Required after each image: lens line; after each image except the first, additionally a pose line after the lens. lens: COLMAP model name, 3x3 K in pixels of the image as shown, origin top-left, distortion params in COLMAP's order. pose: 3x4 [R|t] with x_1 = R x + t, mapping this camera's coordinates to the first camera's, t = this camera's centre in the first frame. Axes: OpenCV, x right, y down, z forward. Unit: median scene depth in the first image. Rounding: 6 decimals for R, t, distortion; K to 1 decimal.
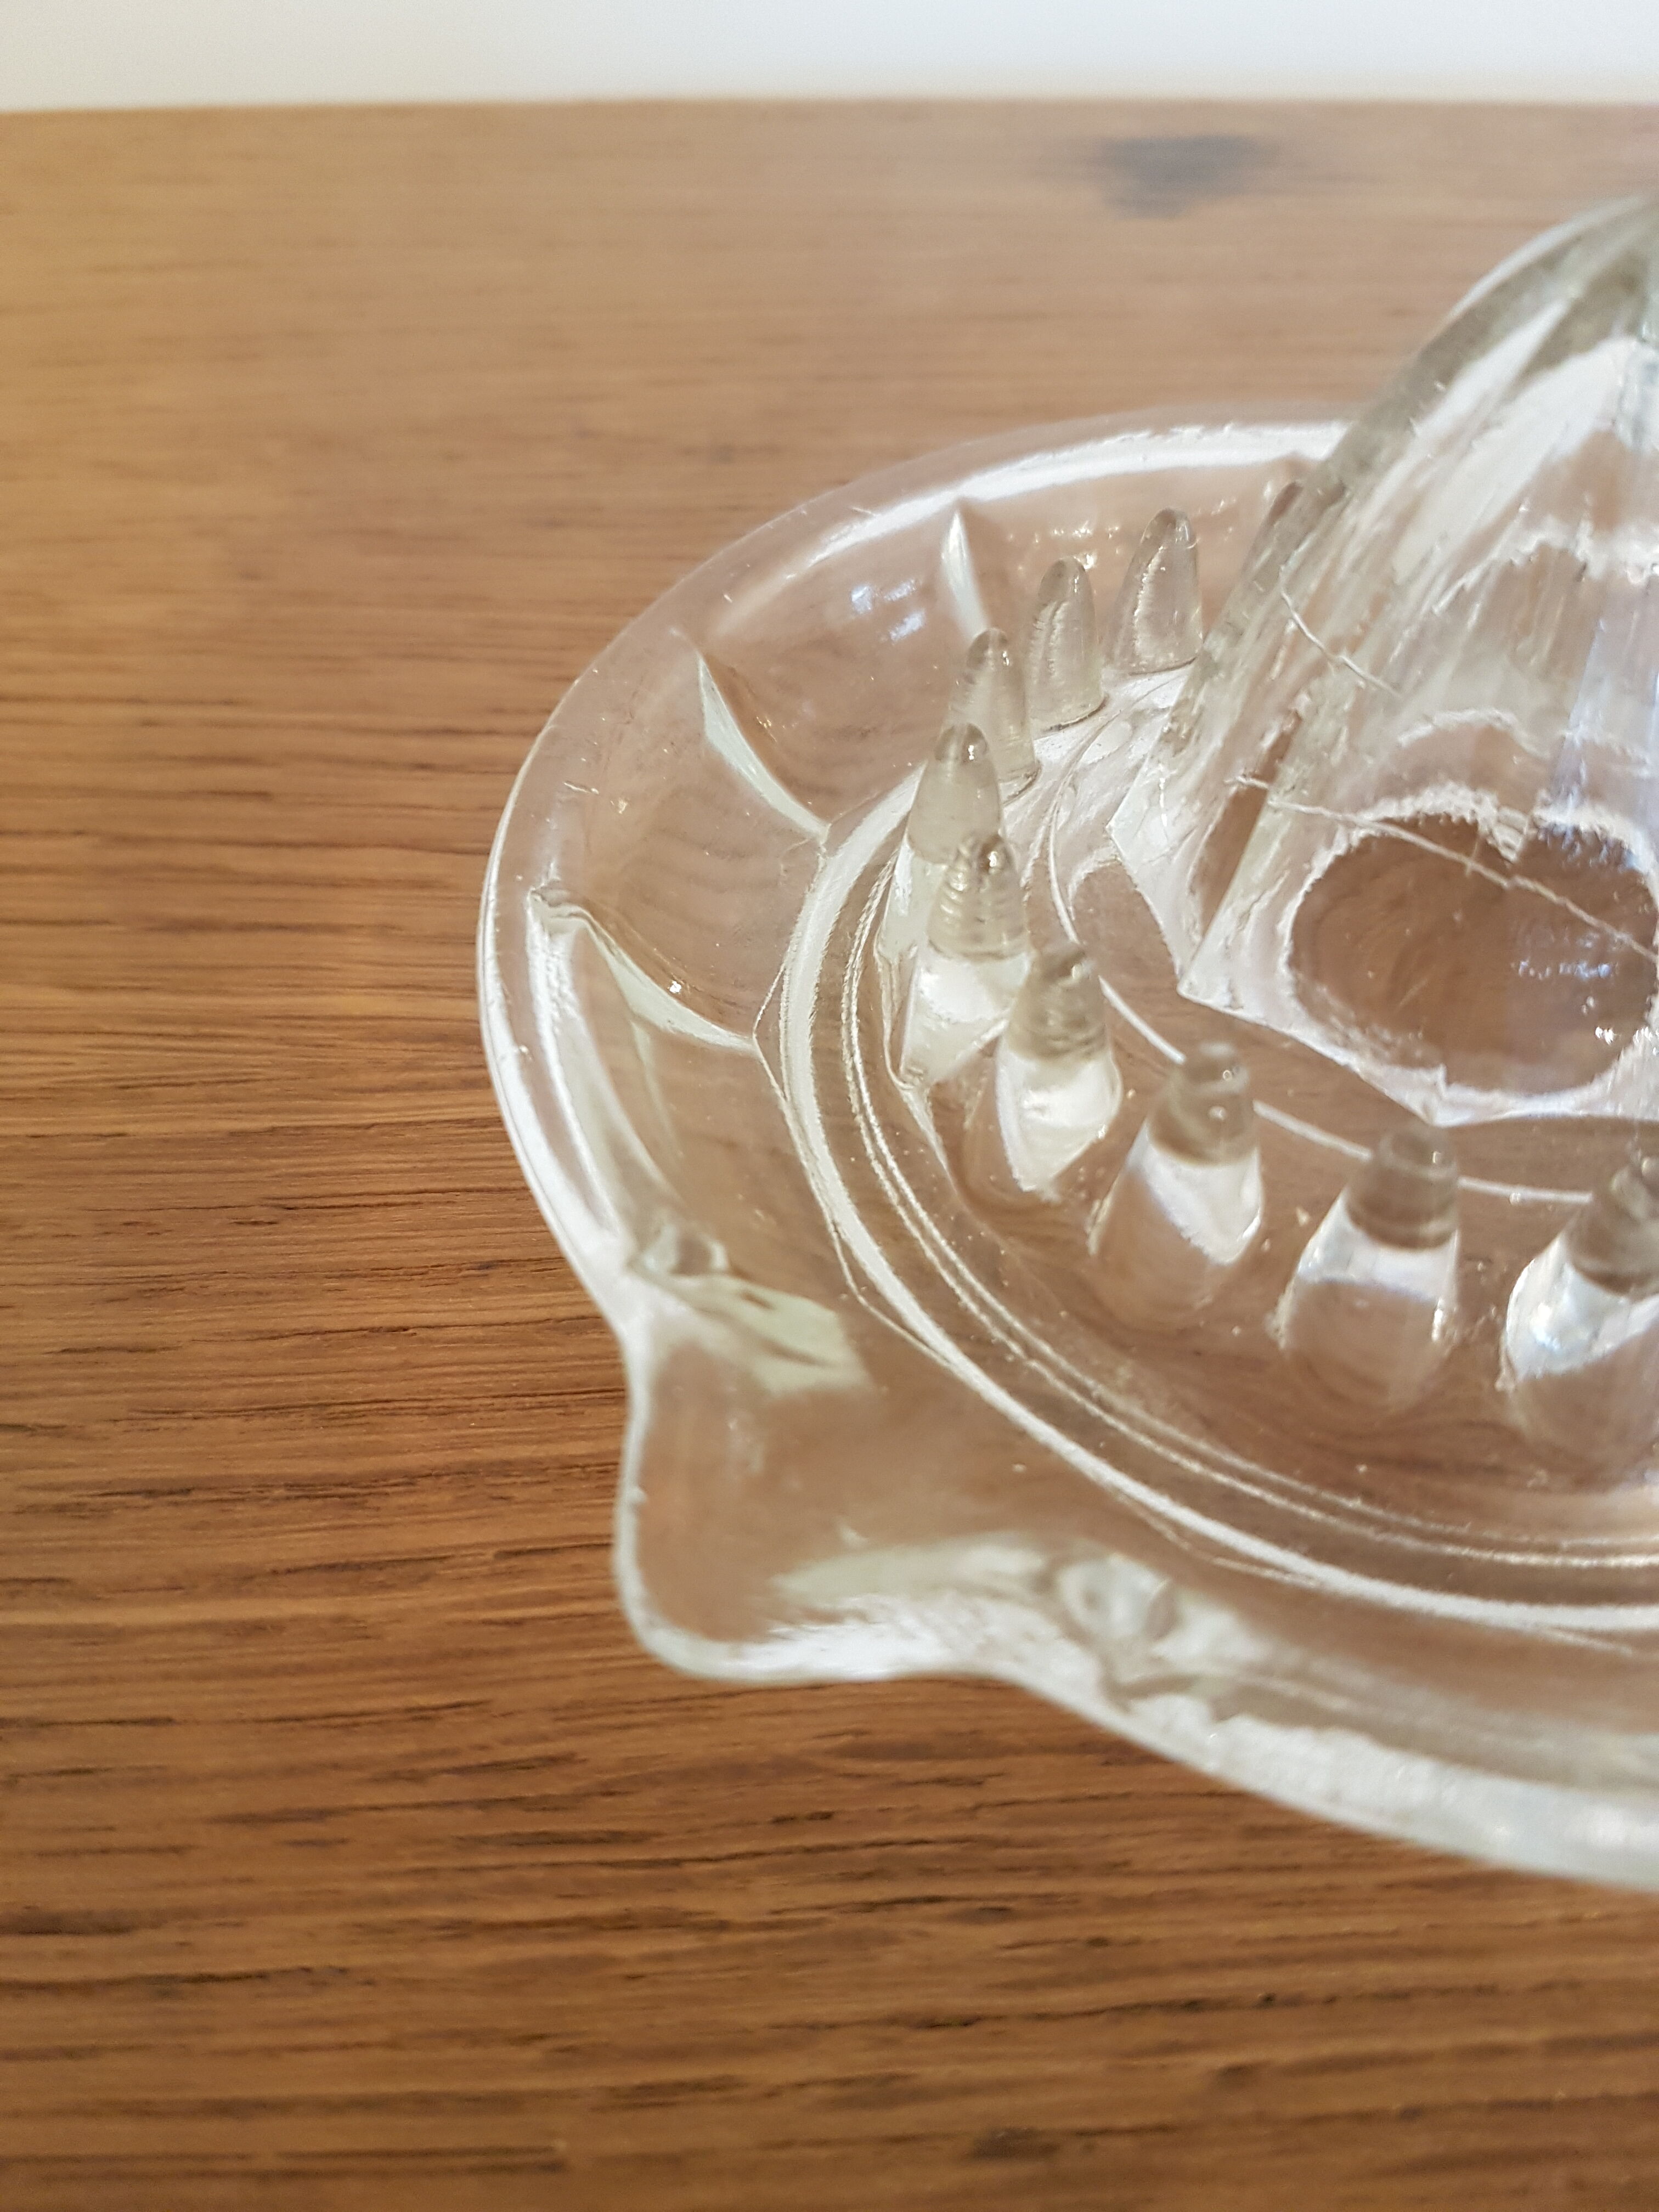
lens RADIAL K [[1820.2, 0, 829.5], [0, 1820.2, 1106.0], [0, 0, 1]] dist [-0.002555, -0.103423]
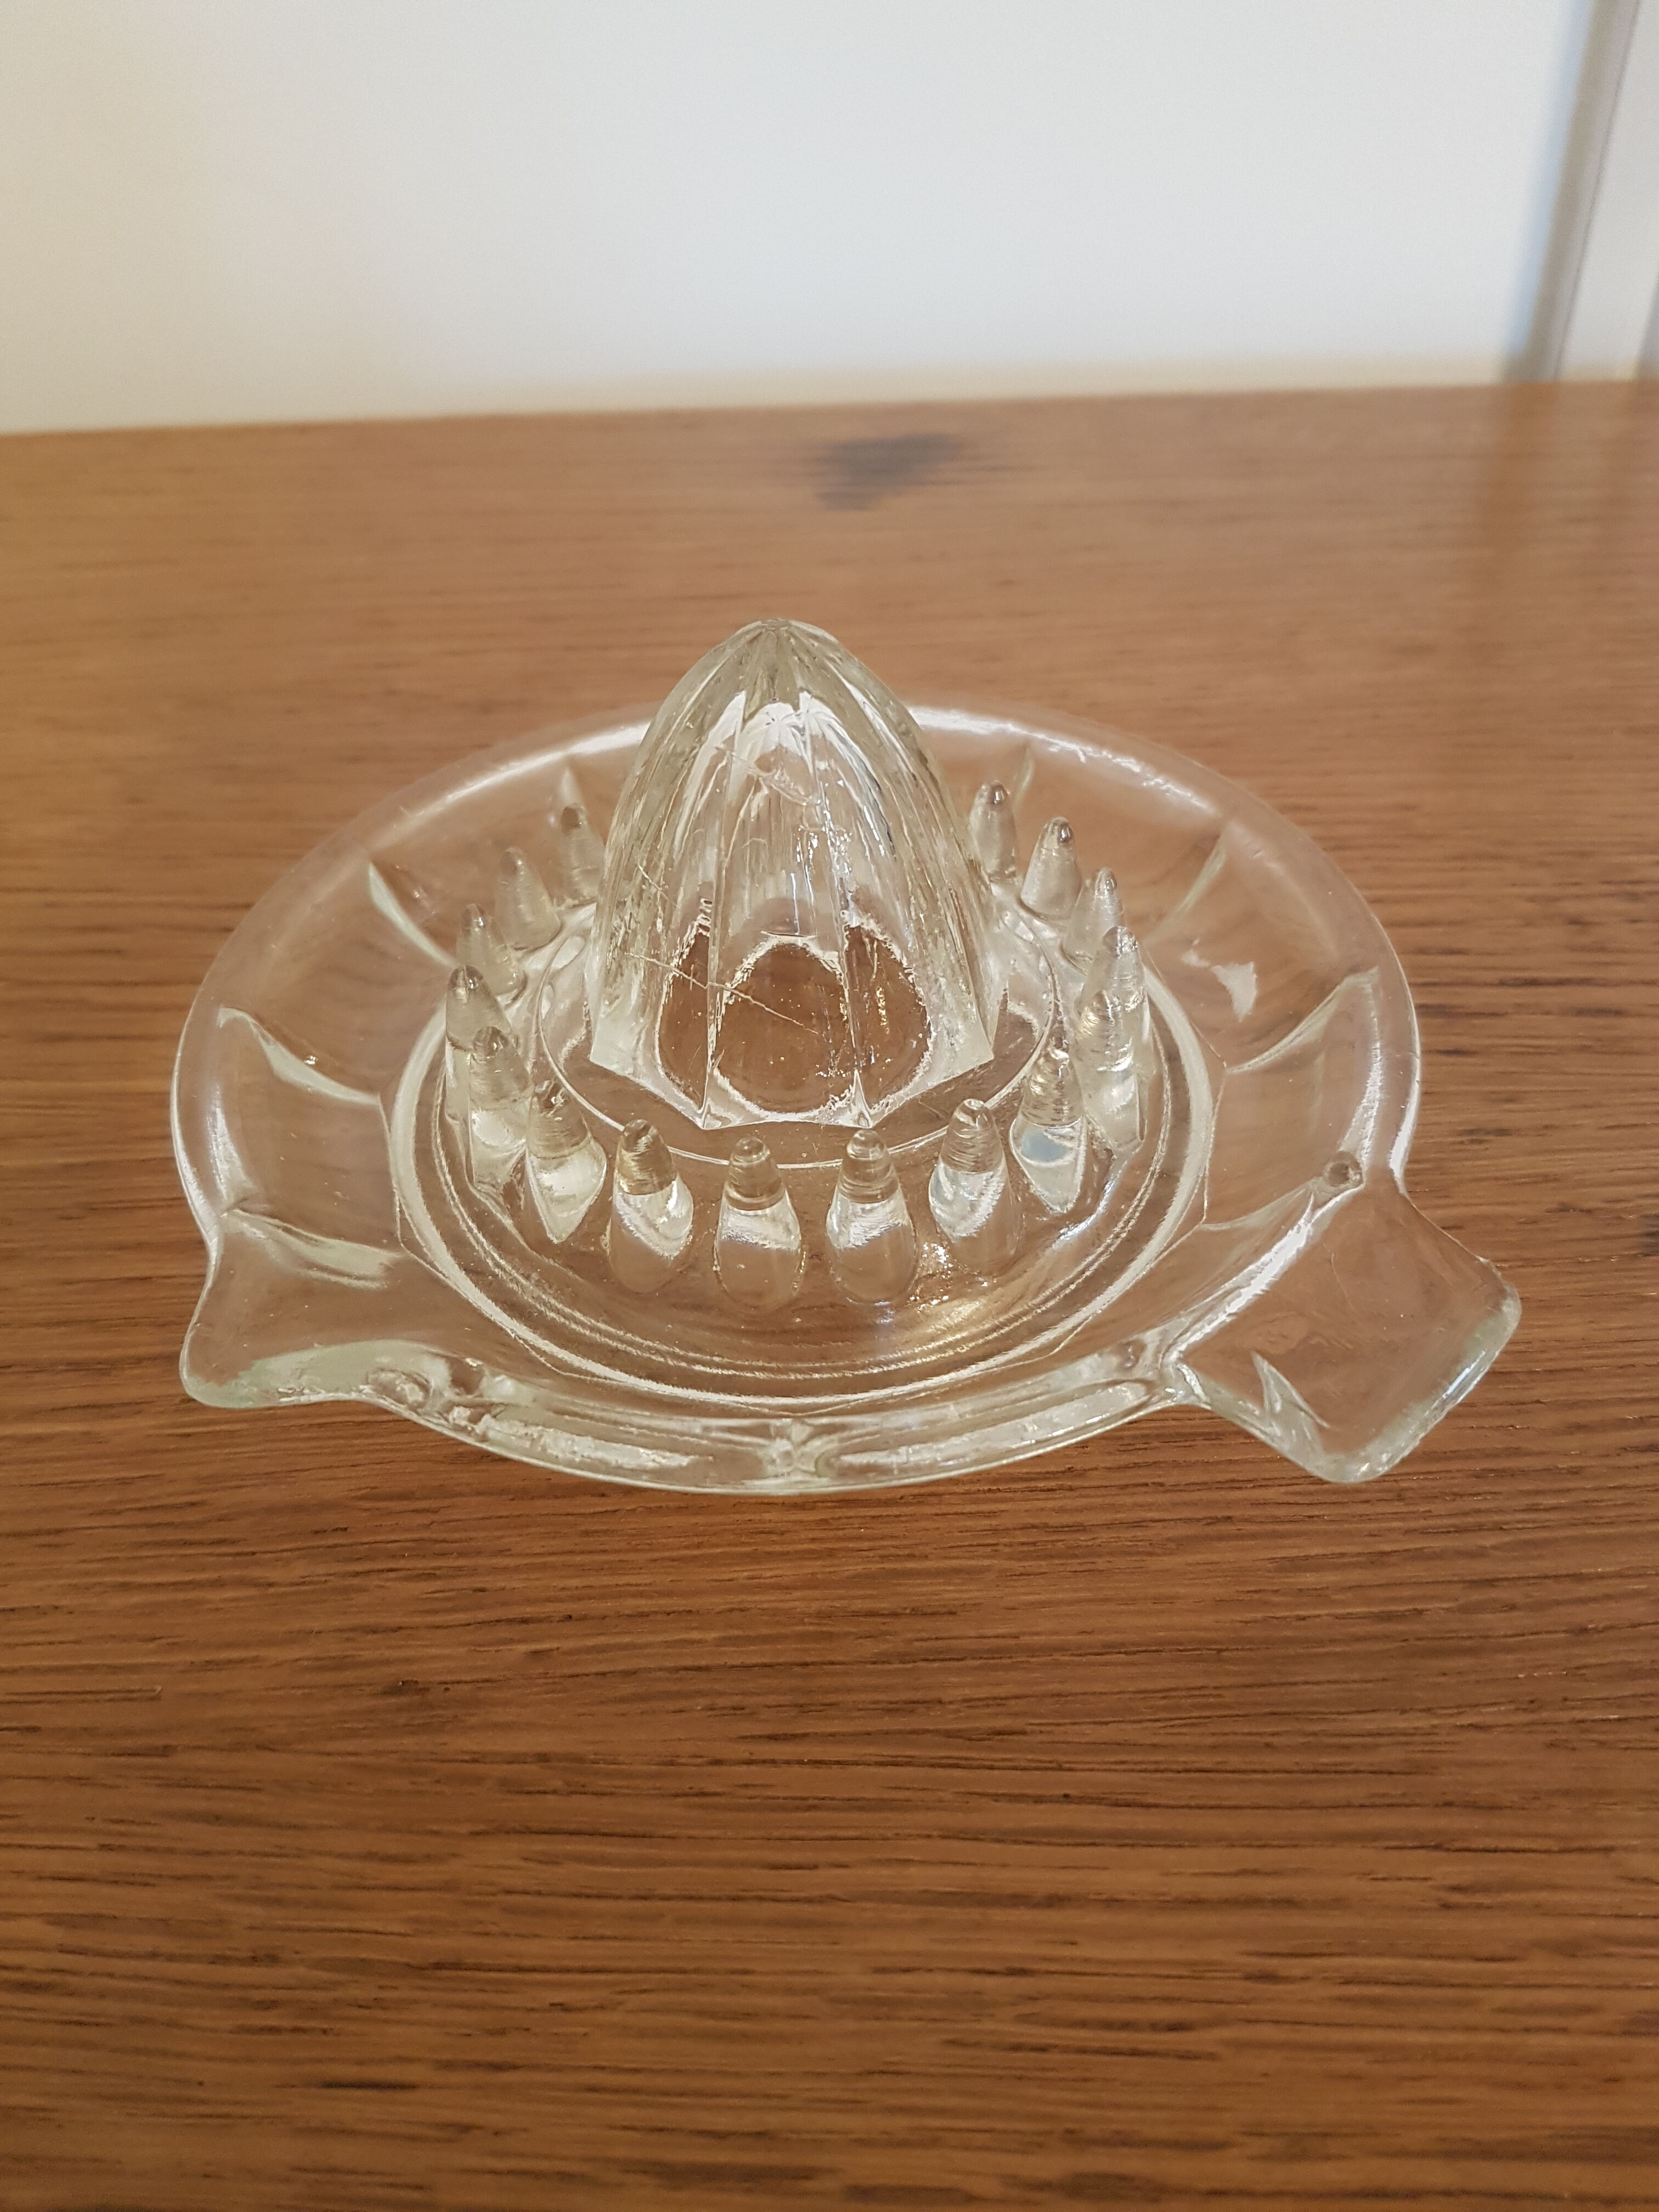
lens RADIAL K [[1773.5, 0, 829.5], [0, 1773.5, 1106.0], [0, 0, 1]] dist [0.155655, -0.485697]
pose [[0.999349, -0.014407, -0.033069, 0.518924], [0.011664, 0.996591, -0.081678, 0.133215], [0.034133, 0.081239, 0.996110, -0.713548]]
